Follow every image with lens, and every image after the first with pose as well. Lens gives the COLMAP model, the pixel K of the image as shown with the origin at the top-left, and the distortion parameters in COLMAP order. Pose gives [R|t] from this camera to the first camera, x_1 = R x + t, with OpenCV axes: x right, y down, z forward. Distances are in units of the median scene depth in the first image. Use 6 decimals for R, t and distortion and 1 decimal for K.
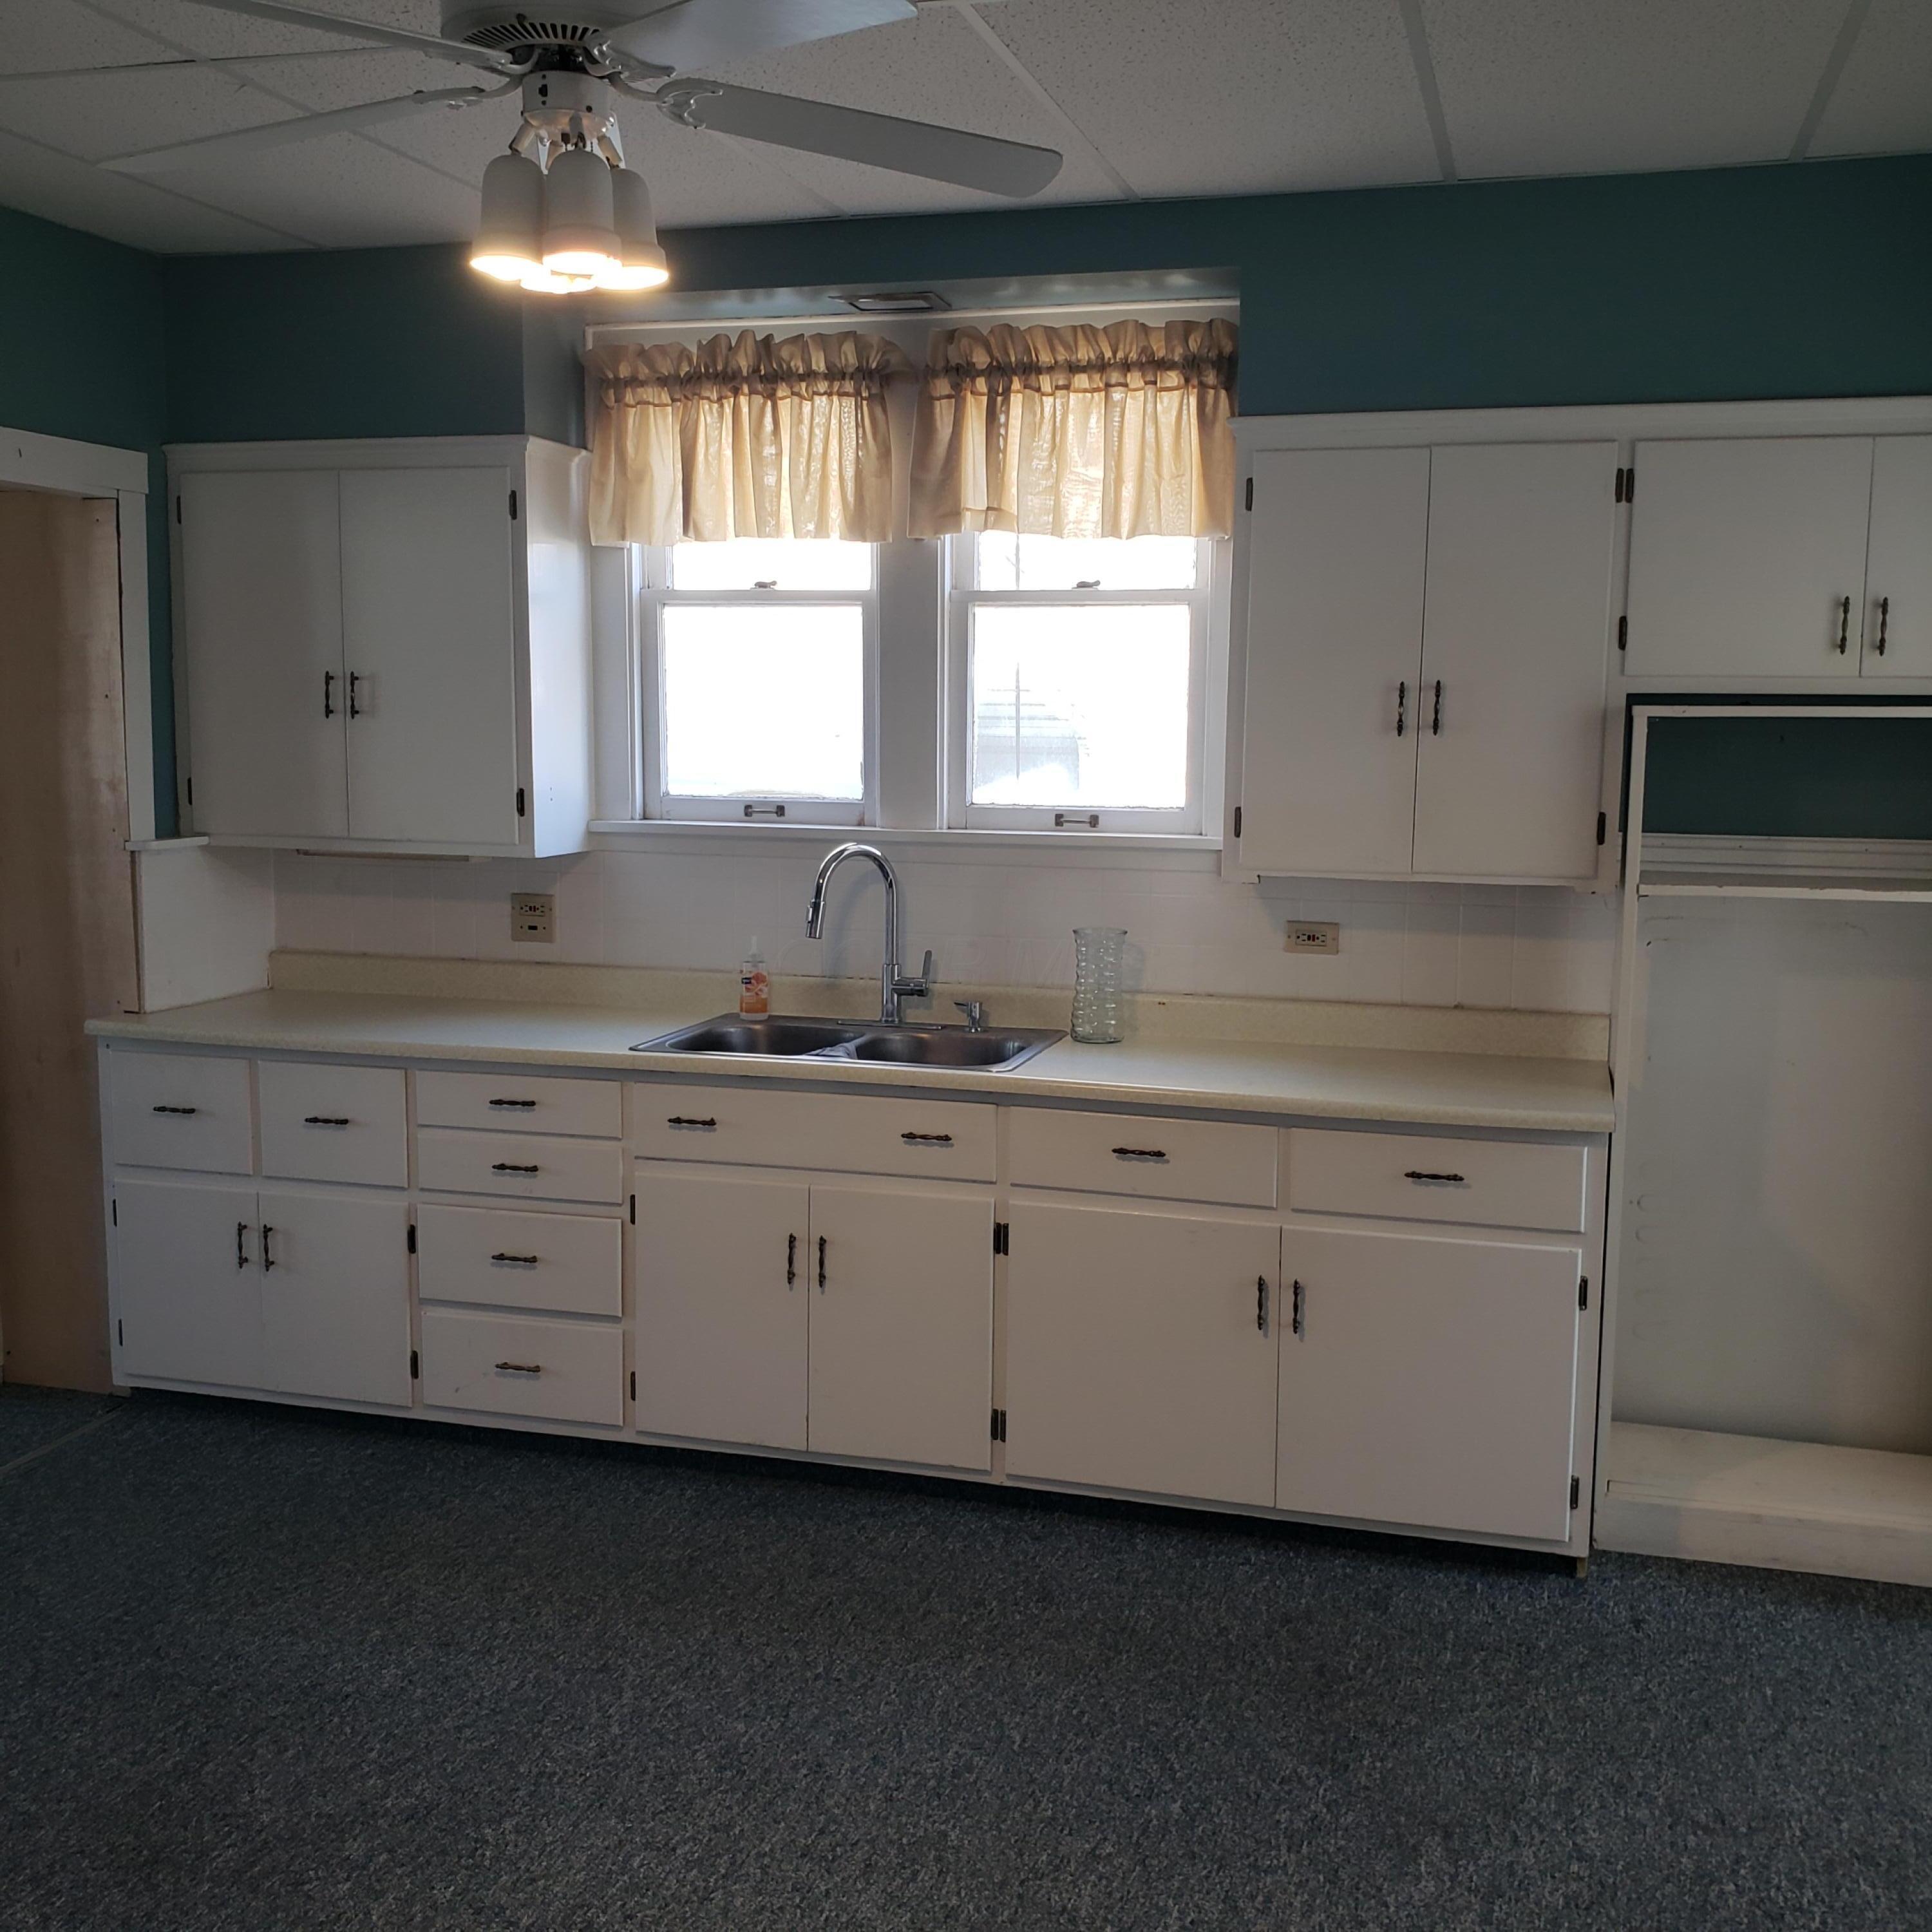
lens RADIAL K [[2005.3, 0, 964.1], [0, 2005.3, 915.7], [0, 0, 1]] dist [0.142354, -0.360028]
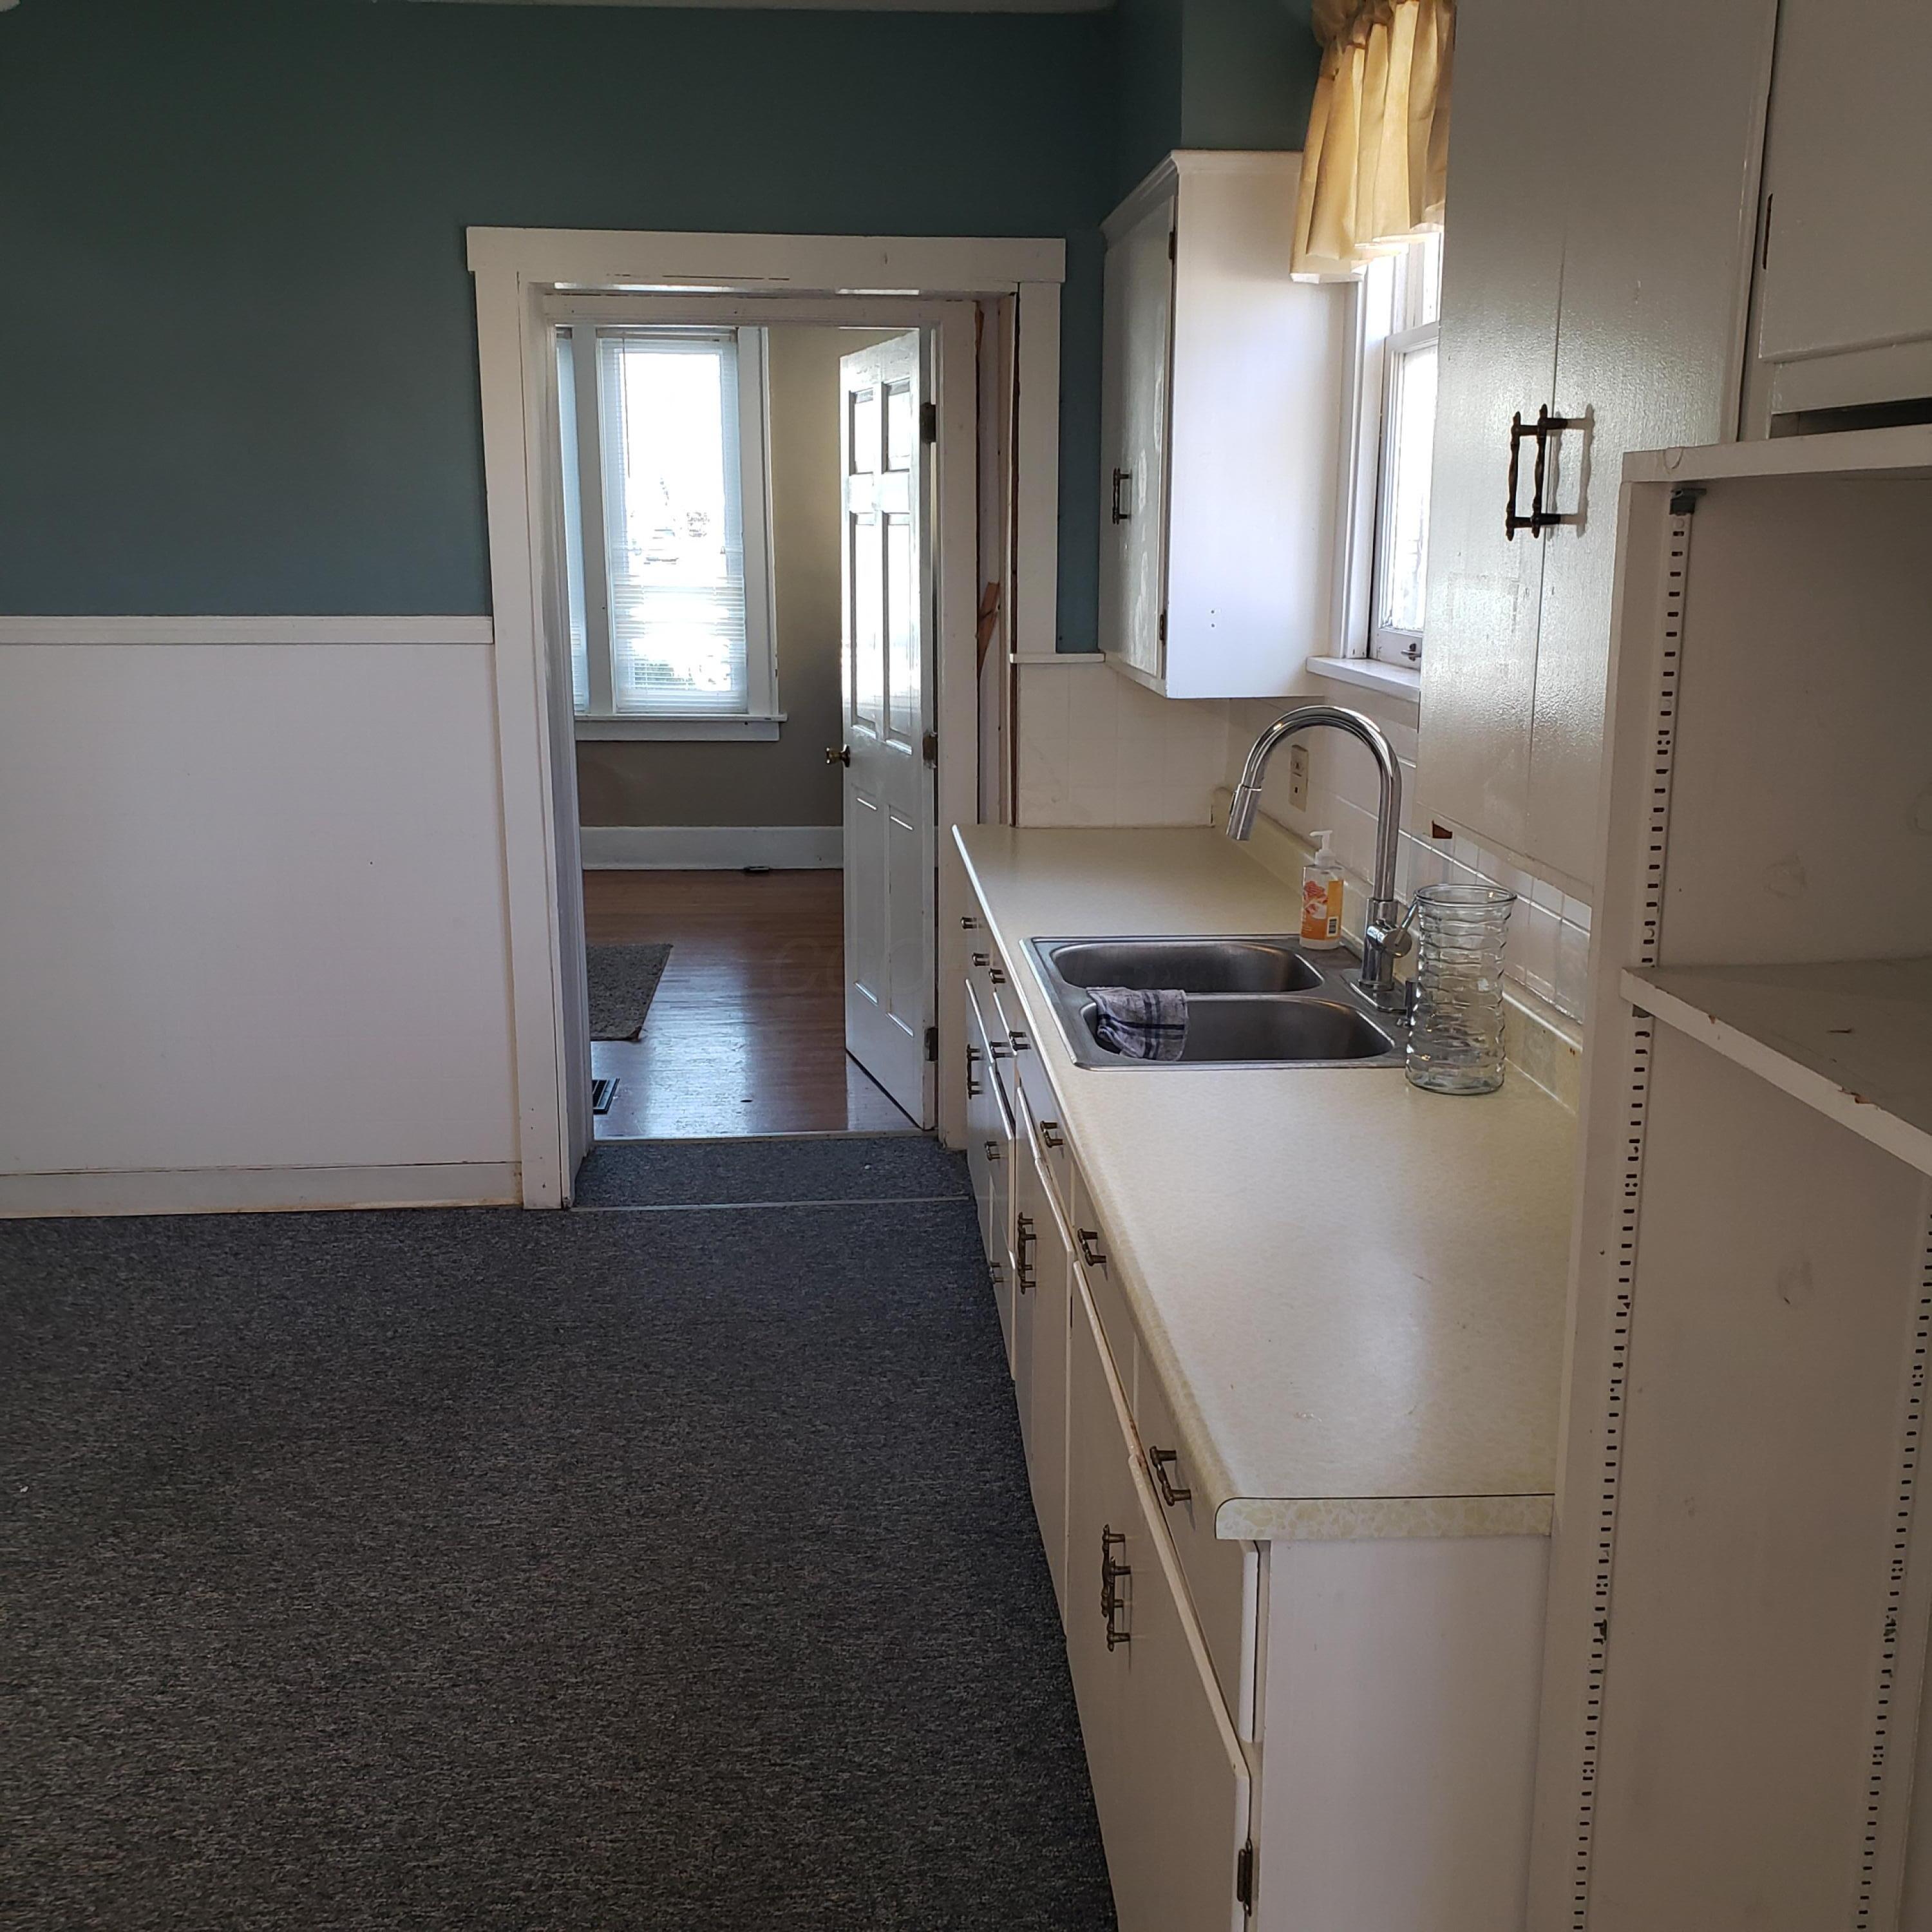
lens RADIAL K [[1987.5, 0, 966.0], [0, 1987.5, 966.0], [0, 0, 1]] dist [0.009350, 0.036821]
pose [[0.338971, 0.198982, -0.919513, 0.605509], [-0.092815, 0.979682, 0.177786, -0.067993], [0.936207, 0.025080, 0.350553, 0.765067]]
